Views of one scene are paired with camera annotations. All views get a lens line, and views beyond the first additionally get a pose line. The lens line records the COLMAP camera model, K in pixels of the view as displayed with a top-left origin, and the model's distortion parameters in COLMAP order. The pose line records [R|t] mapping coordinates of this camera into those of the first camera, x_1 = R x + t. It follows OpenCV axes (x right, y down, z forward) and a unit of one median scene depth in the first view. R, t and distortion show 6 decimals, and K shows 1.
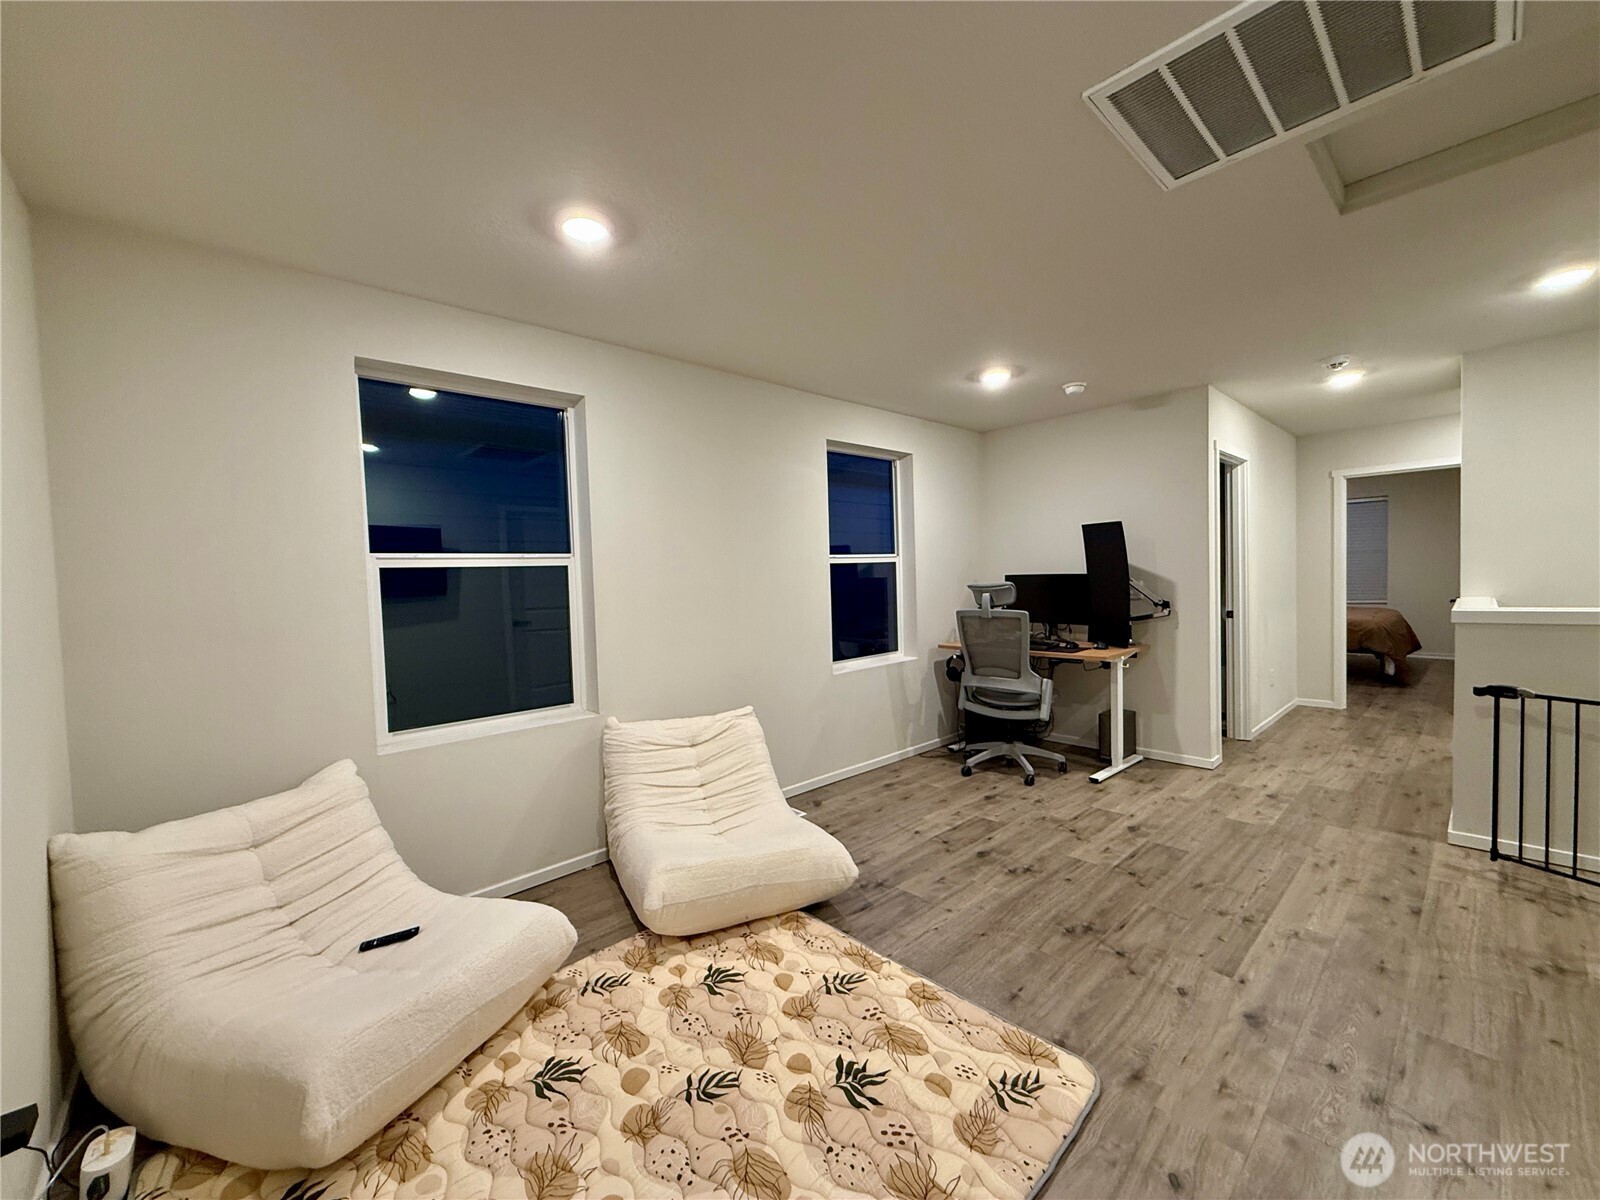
lens RADIAL K [[632.1, 0, 806.2], [0, 632.1, 608.3], [0, 0, 1]] dist [0.000770, 0.000298]
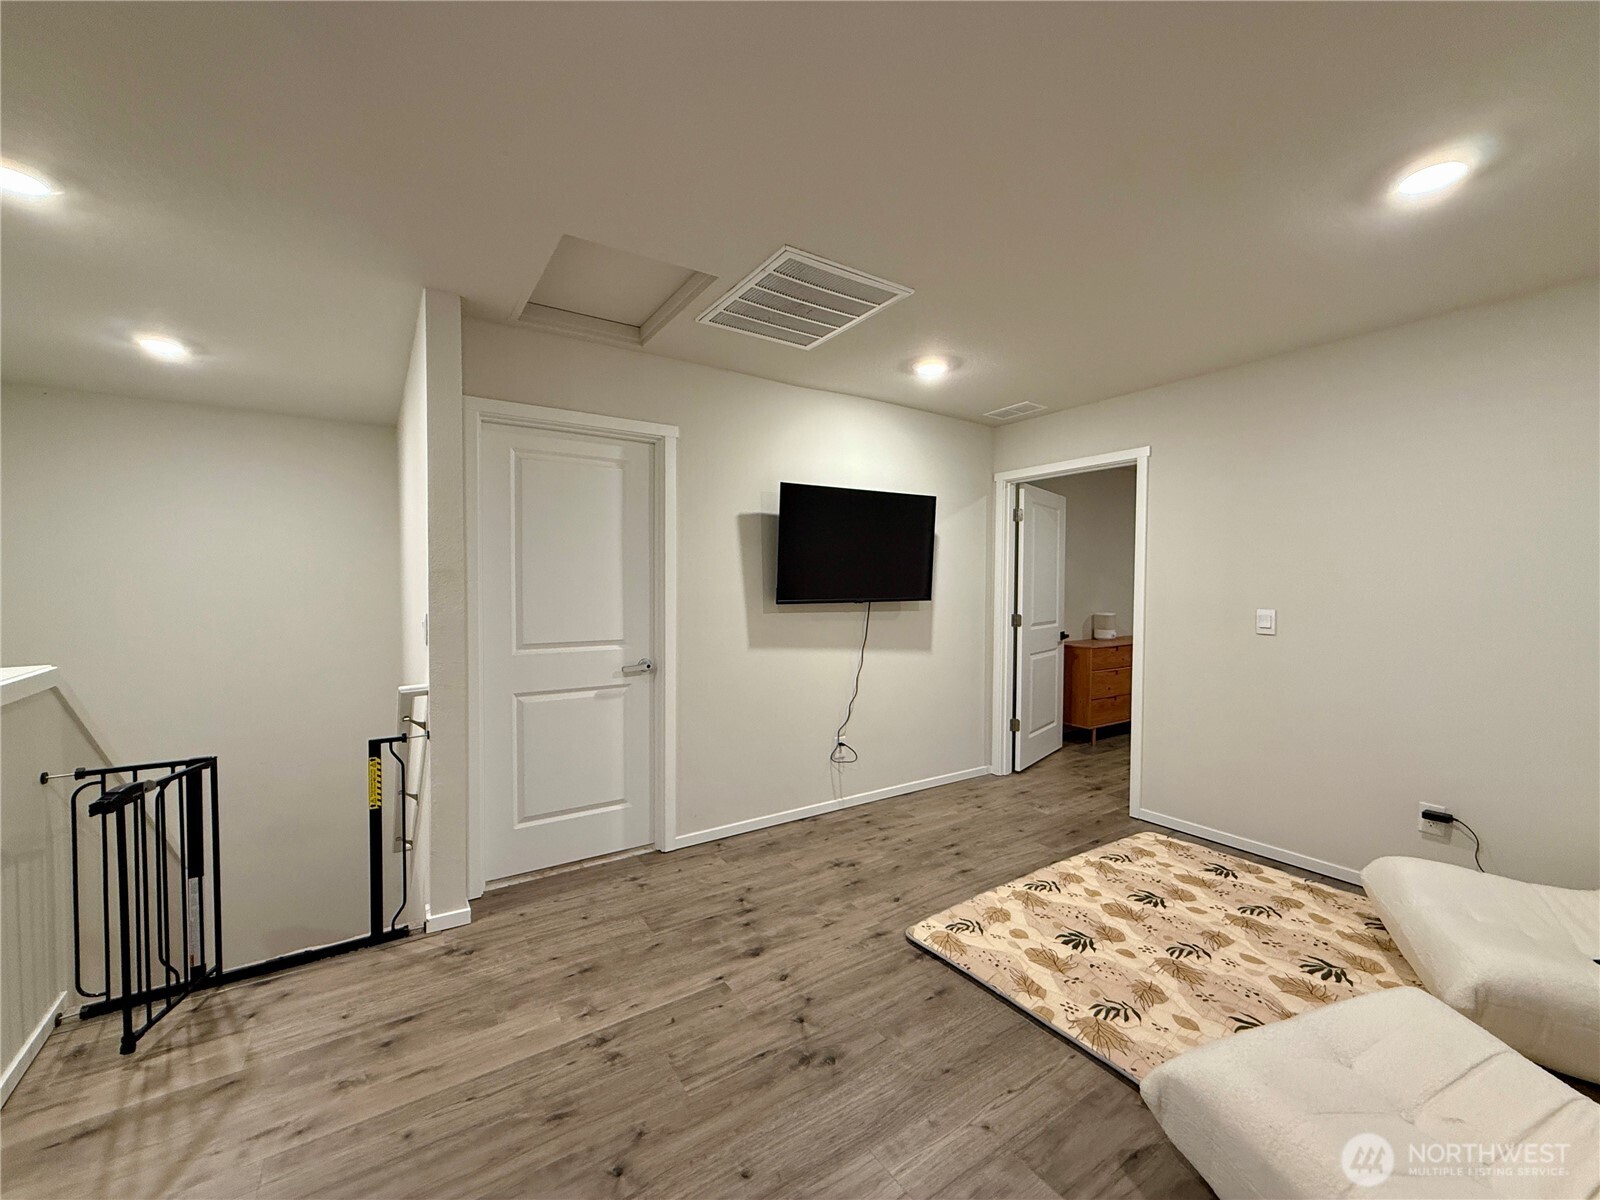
lens RADIAL K [[636.8, 0, 800.0], [0, 636.8, 600.0], [0, 0, 1]] dist [0.001157, -0.000080]
pose [[-0.985984, 0.026422, 0.164732, 0.299865], [0.038947, 0.996551, 0.073274, -0.106387], [-0.162227, 0.078663, -0.983613, 1.667693]]
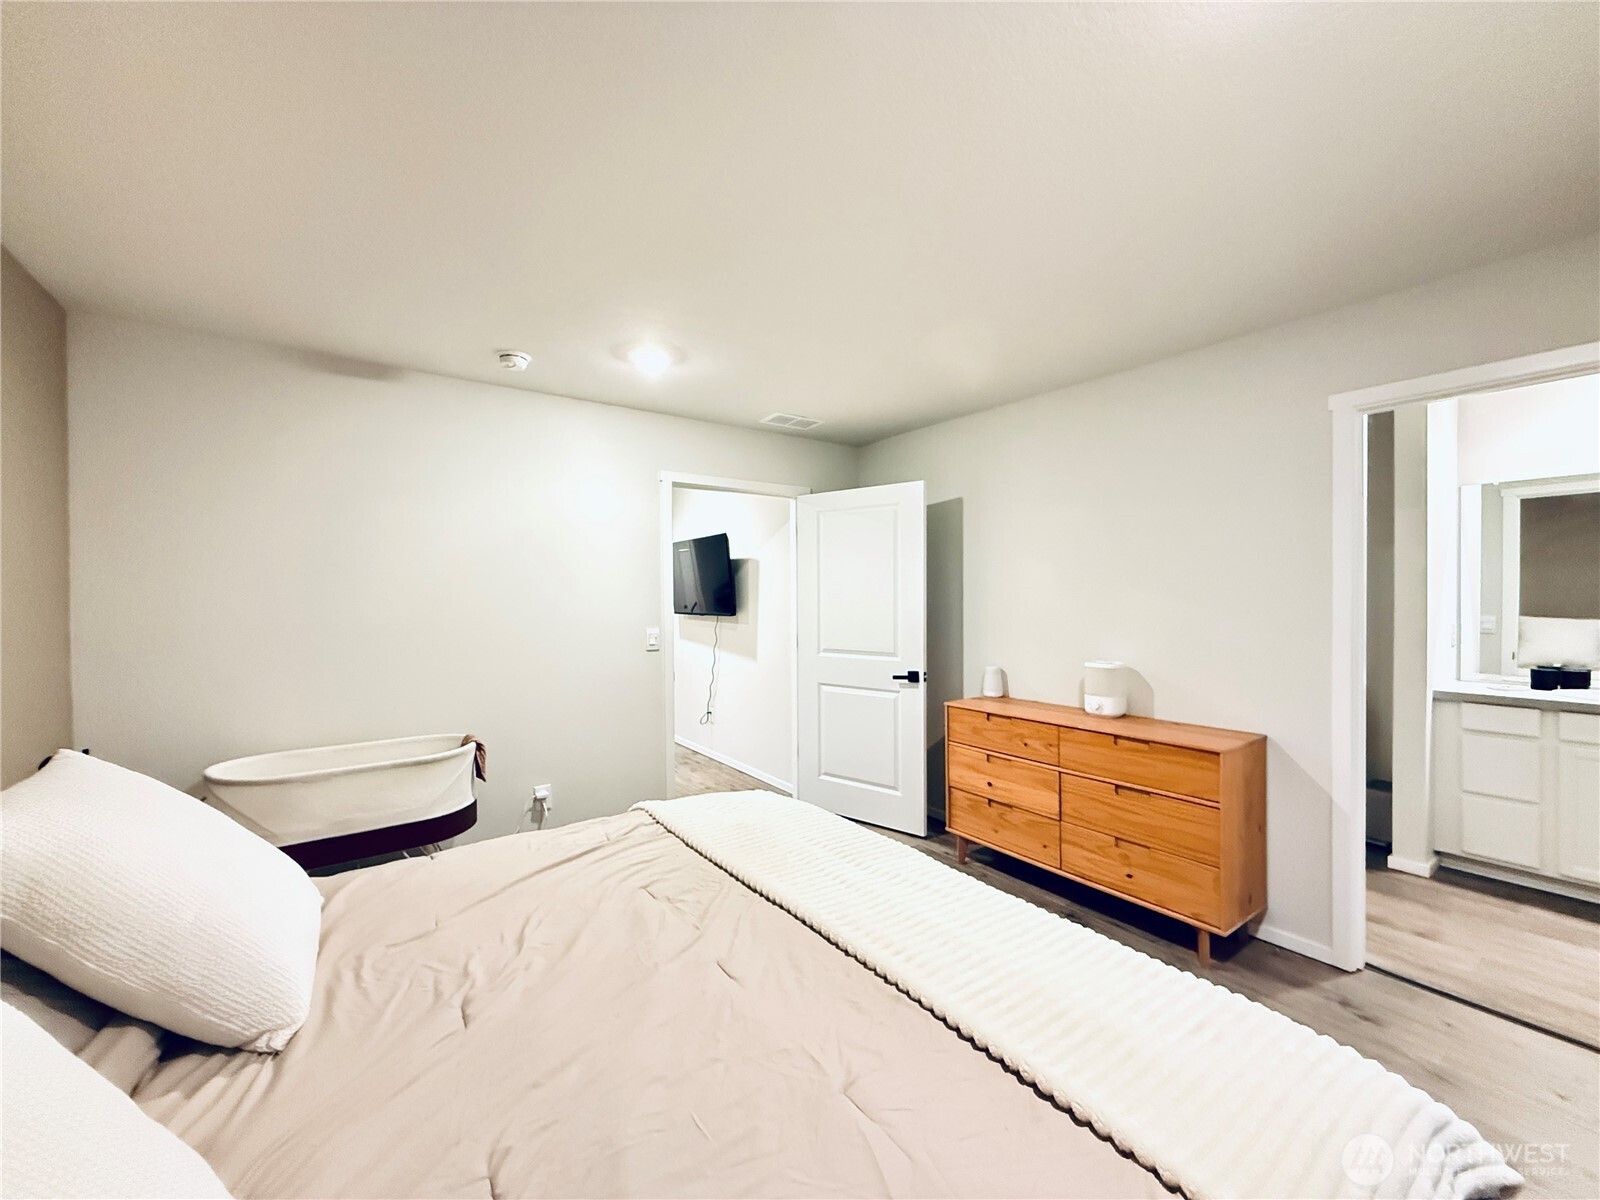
lens RADIAL K [[636.8, 0, 800.0], [0, 636.8, 600.0], [0, 0, 1]] dist [0.001157, -0.000080]
pose [[0.136164, 0.021533, 0.990452, -1.718381], [0.047320, 0.998481, -0.028213, 0.052557], [-0.989556, 0.050710, 0.134938, -0.497795]]
